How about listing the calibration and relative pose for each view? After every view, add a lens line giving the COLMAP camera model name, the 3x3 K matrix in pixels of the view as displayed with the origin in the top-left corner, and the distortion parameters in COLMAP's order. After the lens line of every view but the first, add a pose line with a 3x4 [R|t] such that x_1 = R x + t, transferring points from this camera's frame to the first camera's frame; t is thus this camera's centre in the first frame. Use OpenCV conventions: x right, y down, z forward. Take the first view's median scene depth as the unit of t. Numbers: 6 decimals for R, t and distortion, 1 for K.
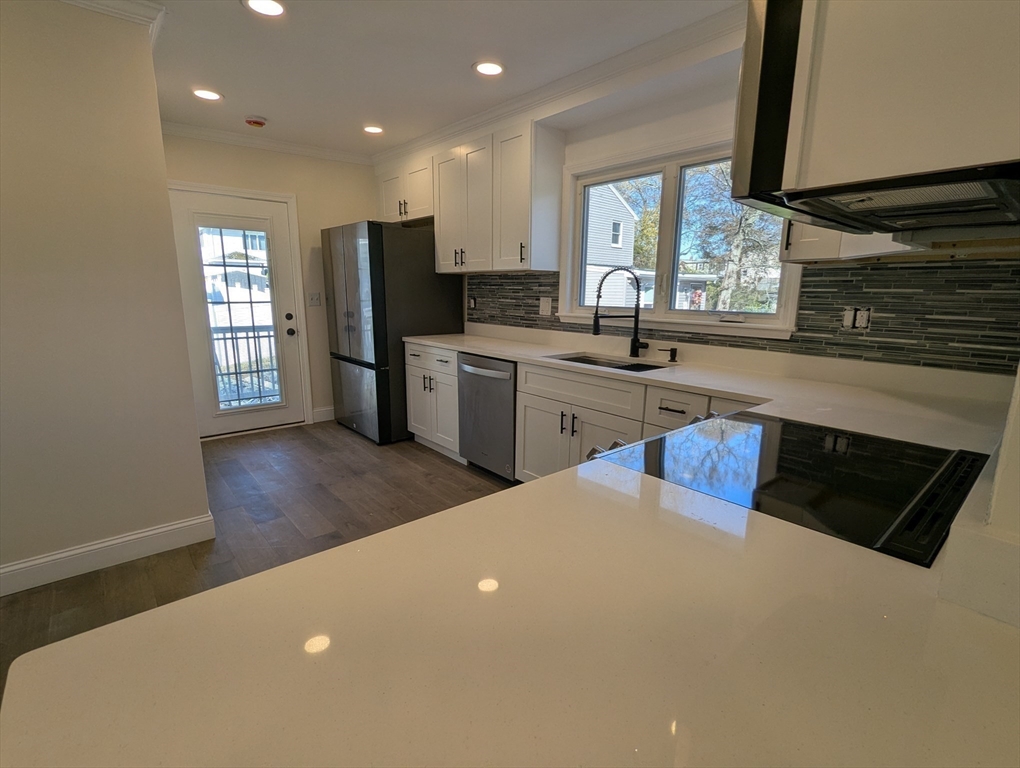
lens RADIAL K [[484.2, 0, 513.5], [0, 484.2, 392.2], [0, 0, 1]] dist [-0.001897, -0.001318]
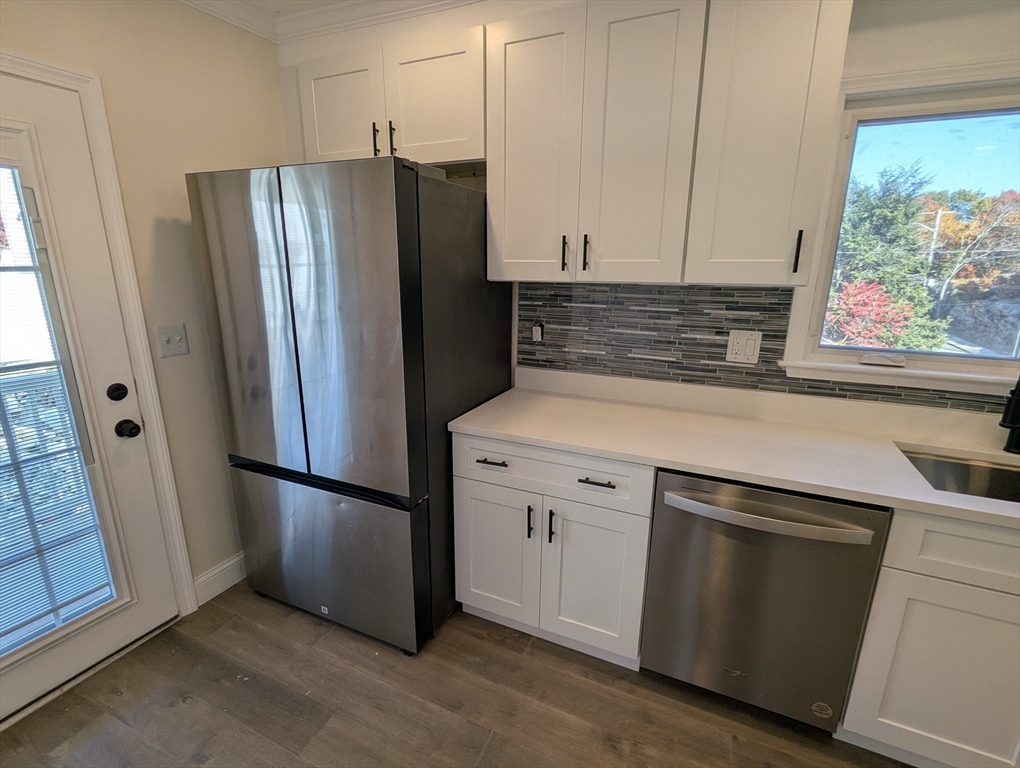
lens RADIAL K [[484.2, 0, 508.6], [0, 484.2, 391.2], [0, 0, 1]] dist [-0.001897, -0.001318]
pose [[0.910618, -0.106864, 0.399193, -0.381725], [0.086124, 0.993851, 0.069591, -0.182002], [-0.404175, -0.028990, 0.914222, 0.589194]]
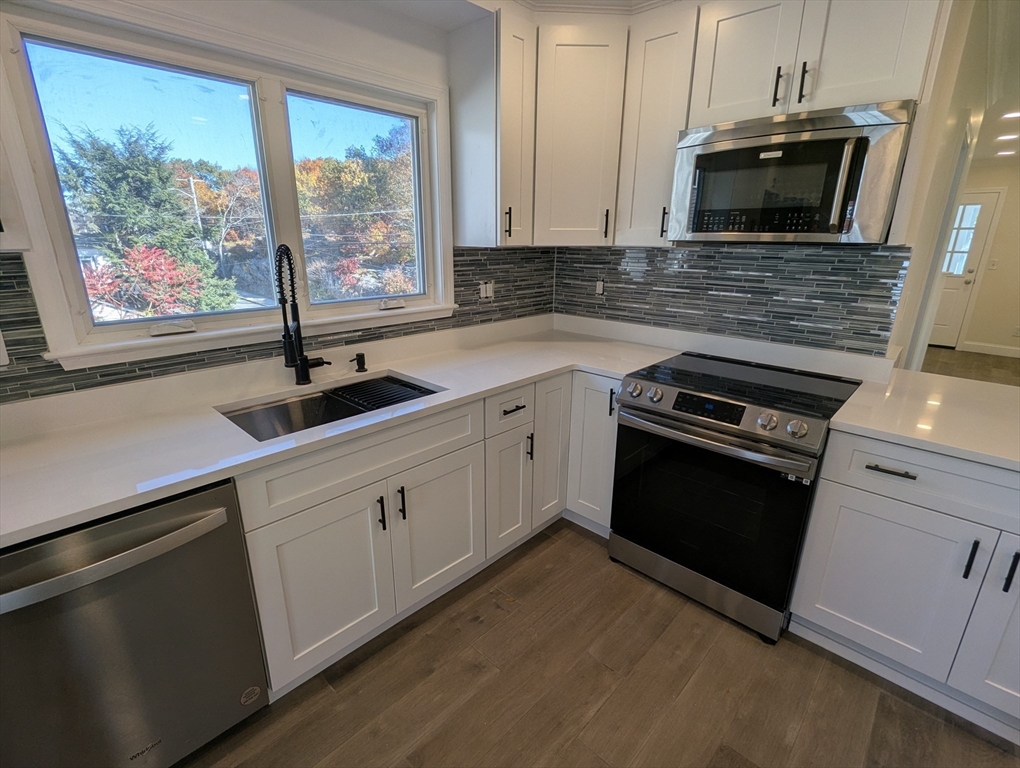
lens RADIAL K [[484.2, 0, 510.0], [0, 484.2, 389.5], [0, 0, 1]] dist [-0.001897, -0.001318]
pose [[-0.099955, -0.311535, 0.944963, -0.320901], [0.195419, 0.925075, 0.325650, -0.179495], [-0.975613, 0.217214, -0.031586, 0.600316]]
